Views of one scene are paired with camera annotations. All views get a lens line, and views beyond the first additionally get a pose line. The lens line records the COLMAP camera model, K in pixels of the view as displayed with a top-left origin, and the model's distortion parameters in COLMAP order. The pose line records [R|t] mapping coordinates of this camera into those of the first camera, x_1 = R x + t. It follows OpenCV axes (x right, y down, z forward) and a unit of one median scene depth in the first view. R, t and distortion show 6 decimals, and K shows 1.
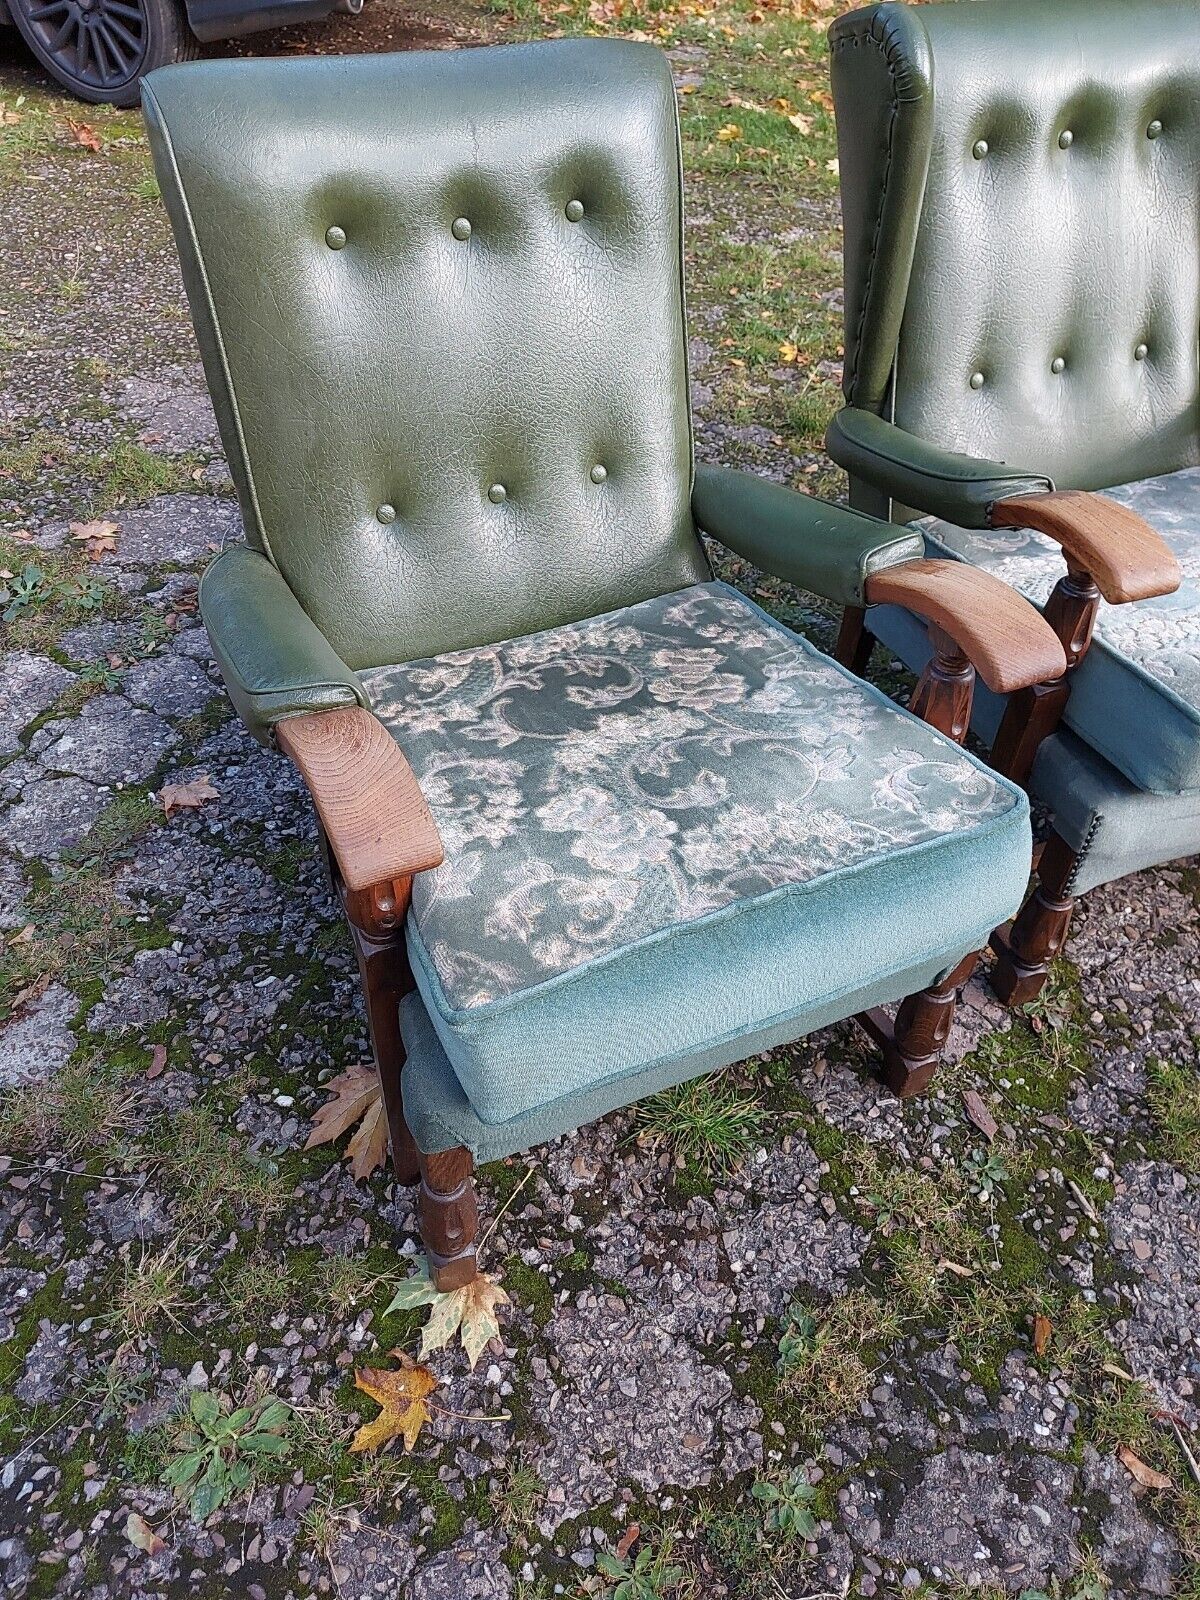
lens RADIAL K [[1142.5, 0, 590.8], [0, 1142.5, 806.3], [0, 0, 1]] dist [0.085581, -0.086083]
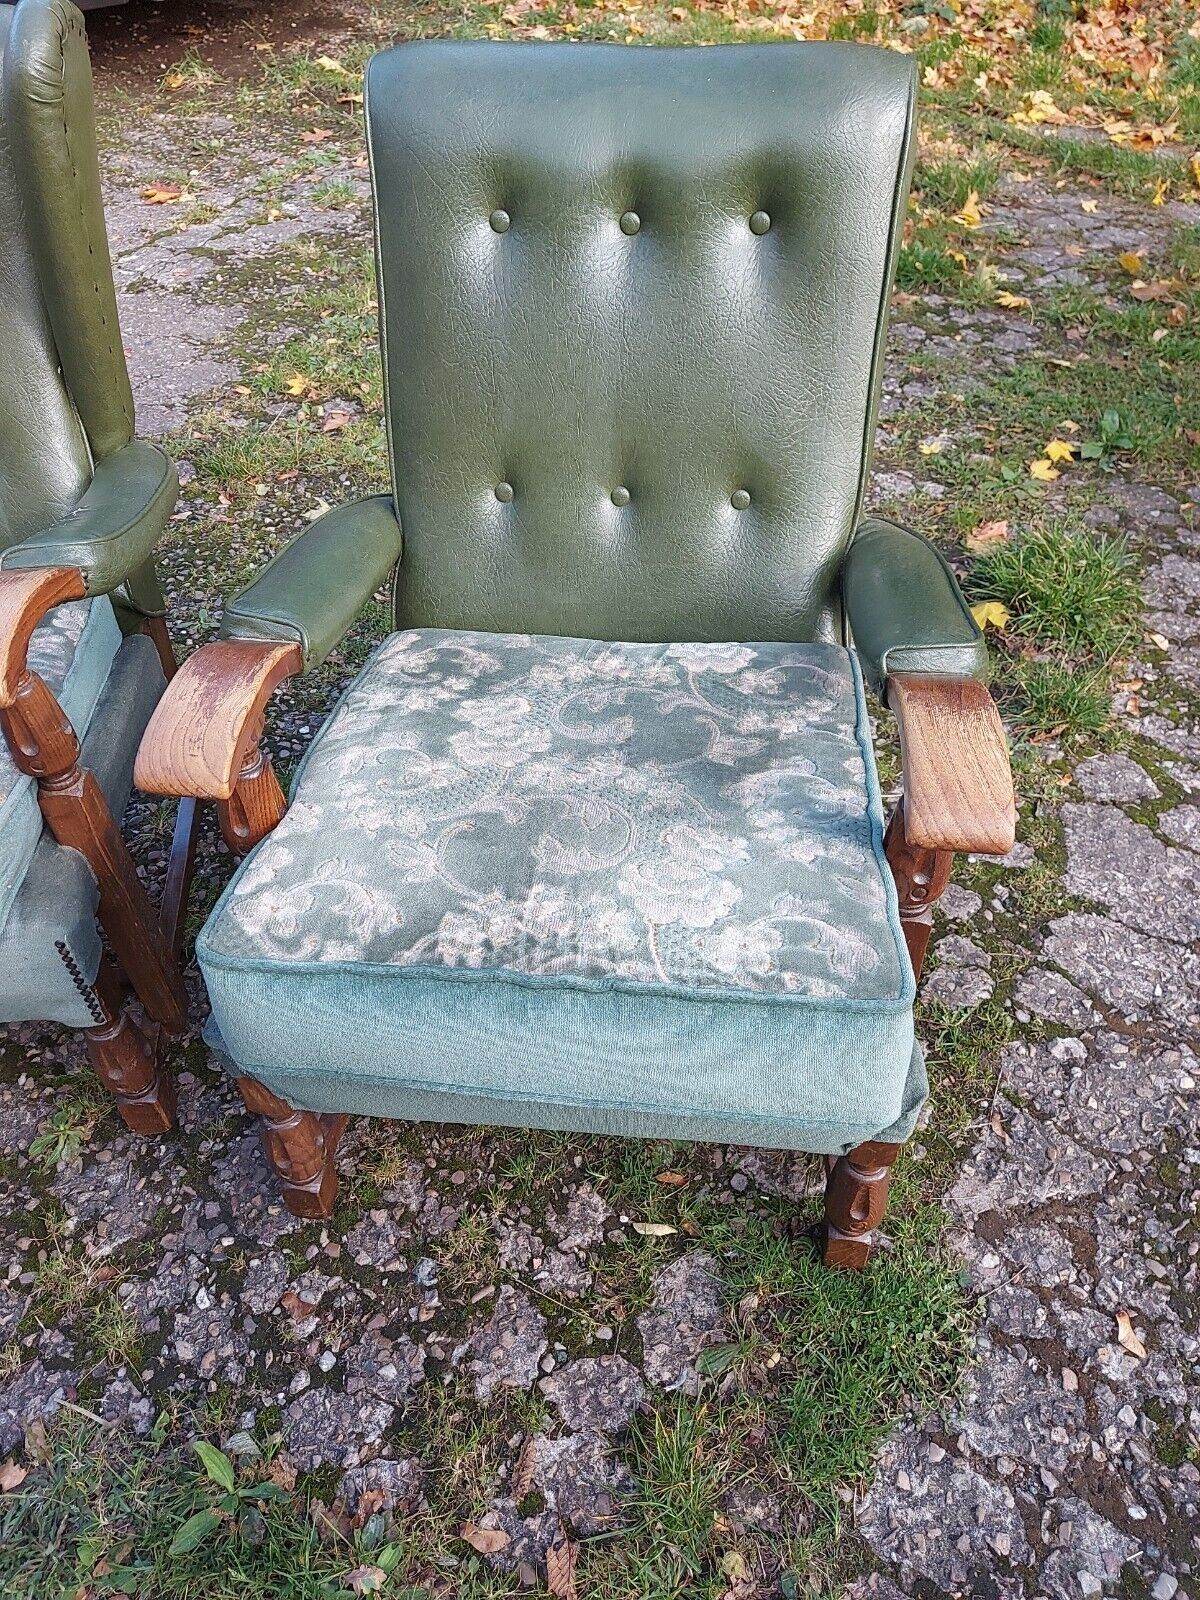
lens RADIAL K [[1142.5, 0, 594.4], [0, 1142.5, 805.7], [0, 0, 1]] dist [0.085581, -0.086083]
pose [[0.968241, 0.157254, -0.194370, 1.407468], [-0.155655, 0.987530, 0.023571, -0.271590], [0.195653, 0.007432, 0.980645, 0.334440]]
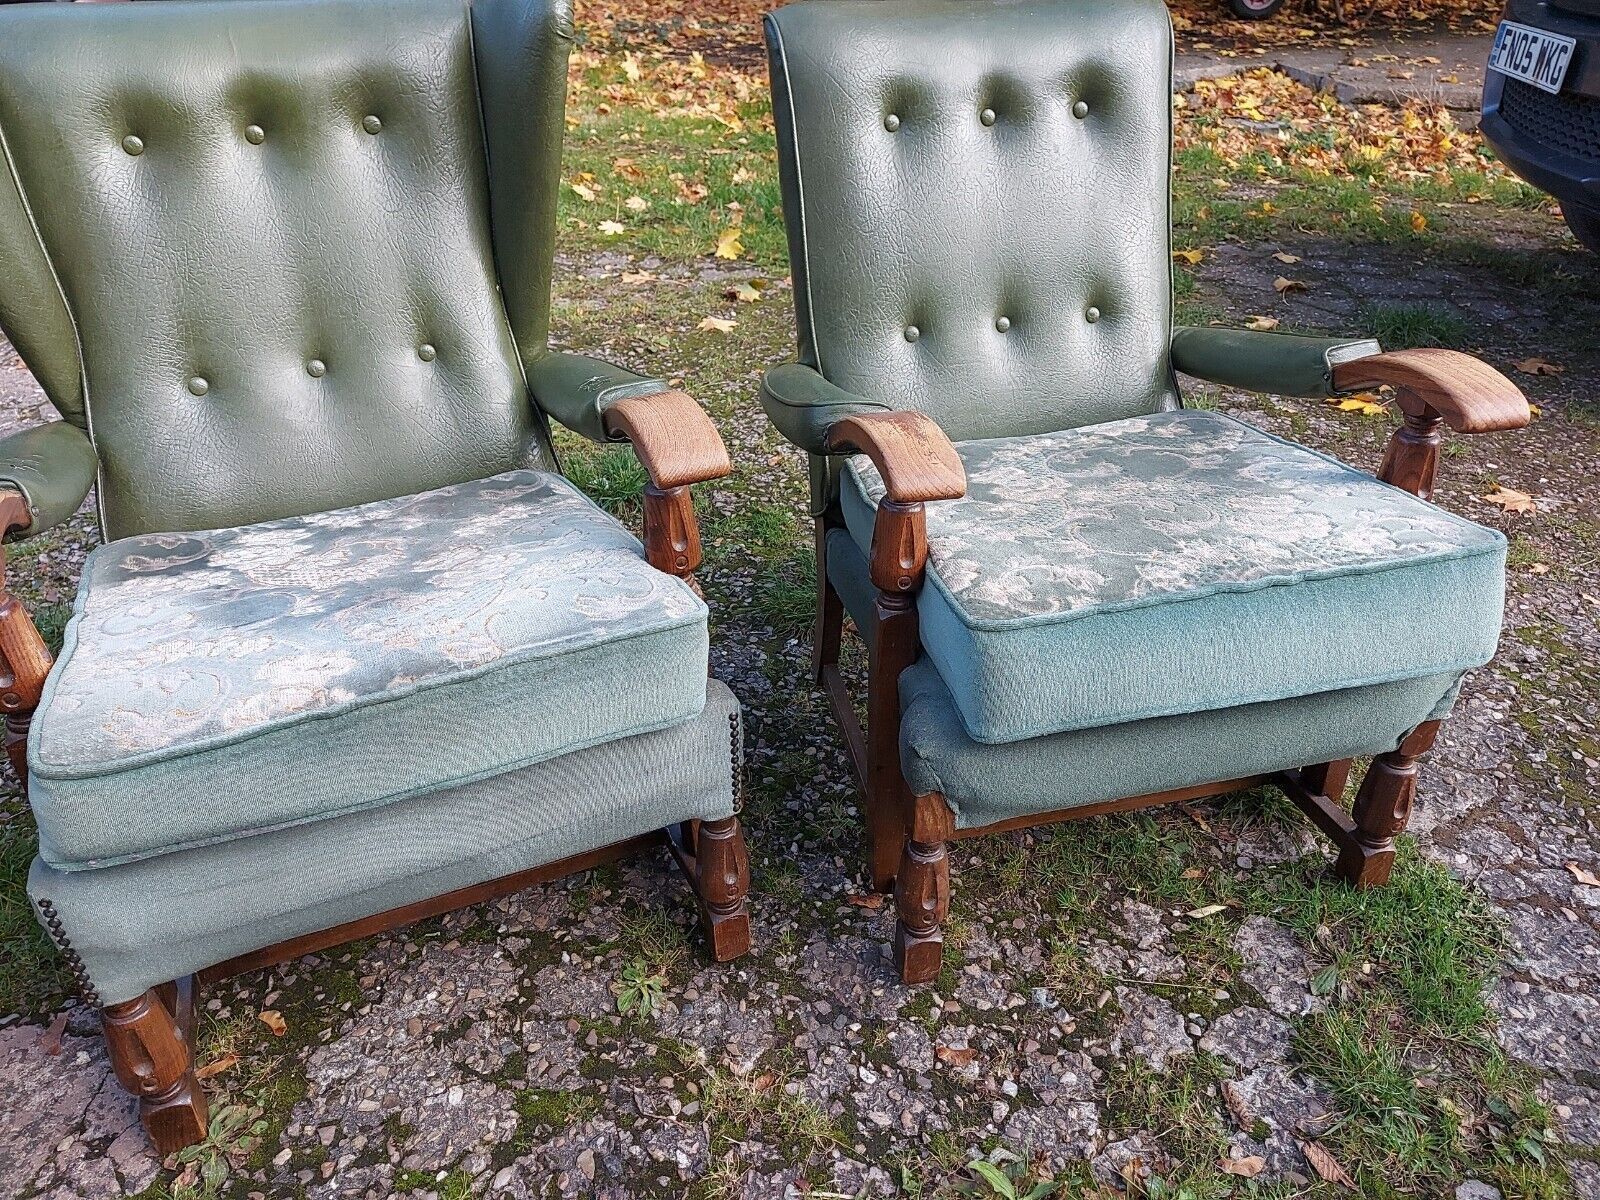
lens RADIAL K [[1142.5, 0, 805.3], [0, 1142.5, 611.0], [0, 0, 1]] dist [0.085581, -0.086083]
pose [[0.995412, -0.064904, 0.070301, 0.875539], [0.078099, 0.975617, -0.205113, 0.019239], [-0.055274, 0.209662, 0.976210, 0.189081]]
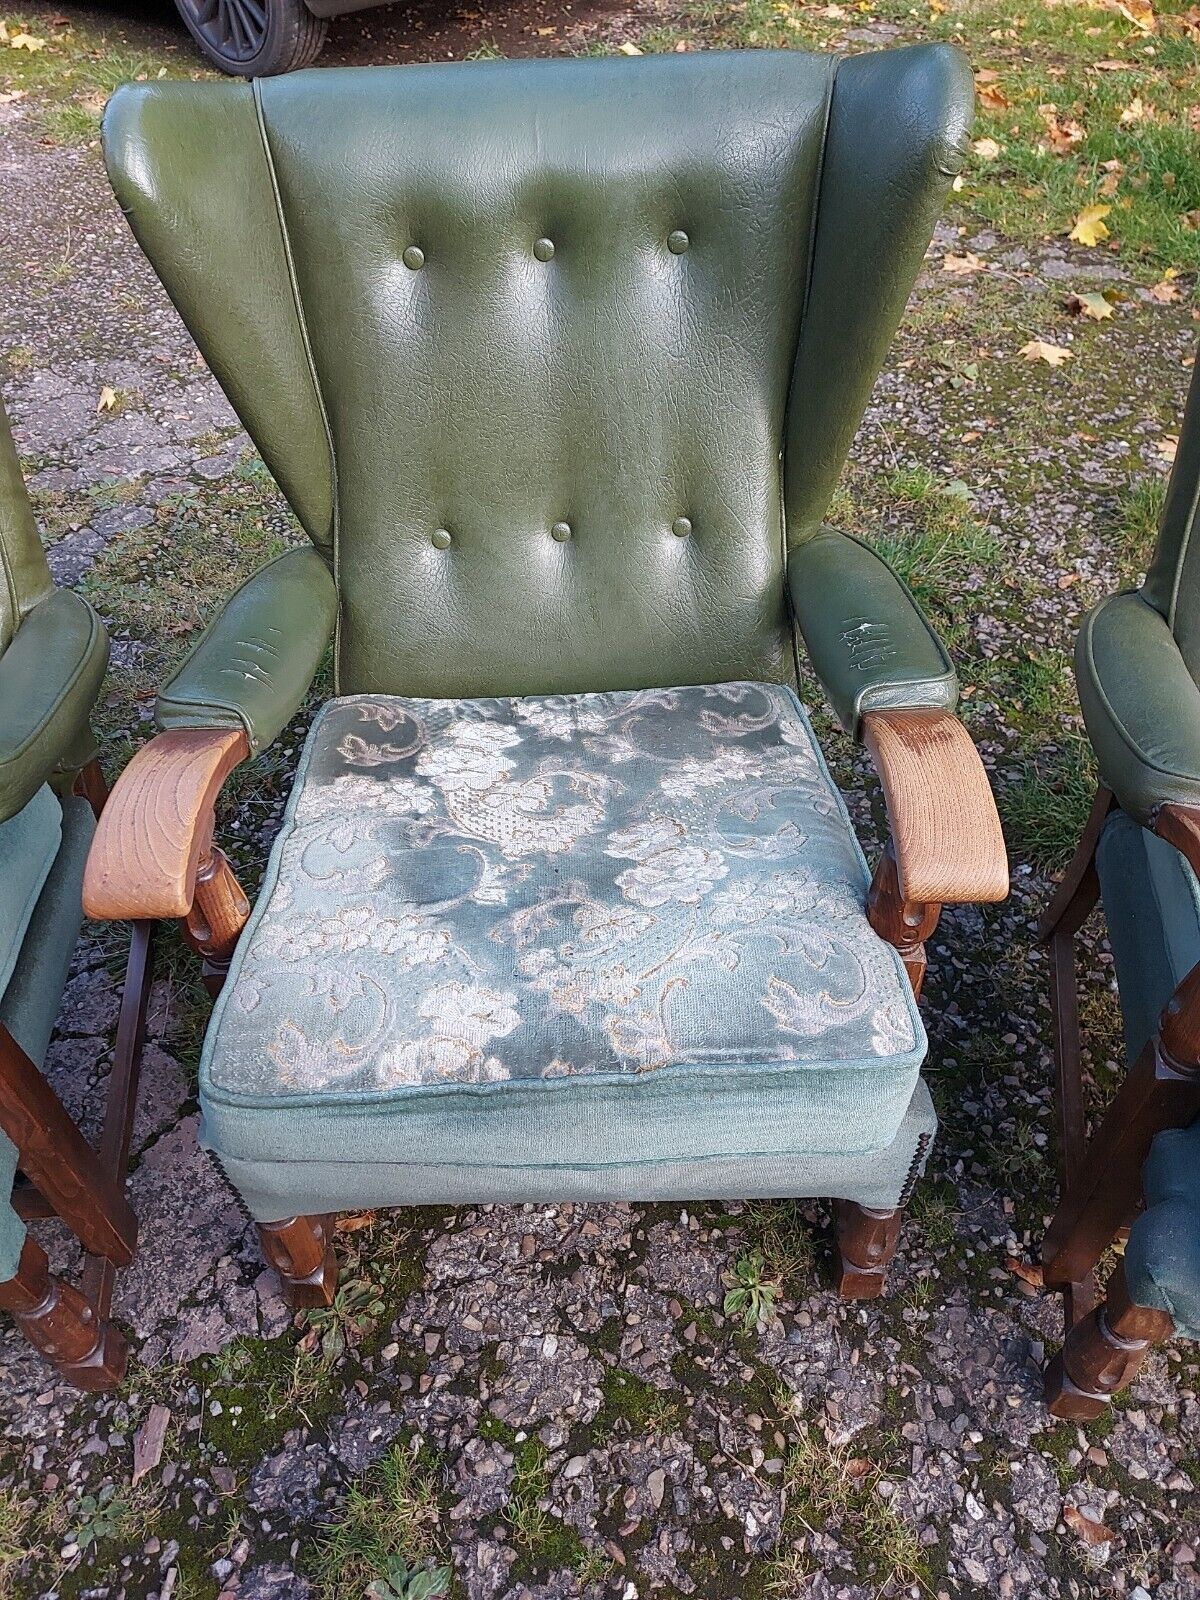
lens RADIAL K [[1142.5, 0, 593.8], [0, 1142.5, 801.9], [0, 0, 1]] dist [0.085581, -0.086083]
pose [[0.947312, 0.191397, -0.256842, 0.824740], [-0.182972, 0.981491, 0.056542, -0.307404], [0.262910, -0.006567, 0.964798, 0.310501]]
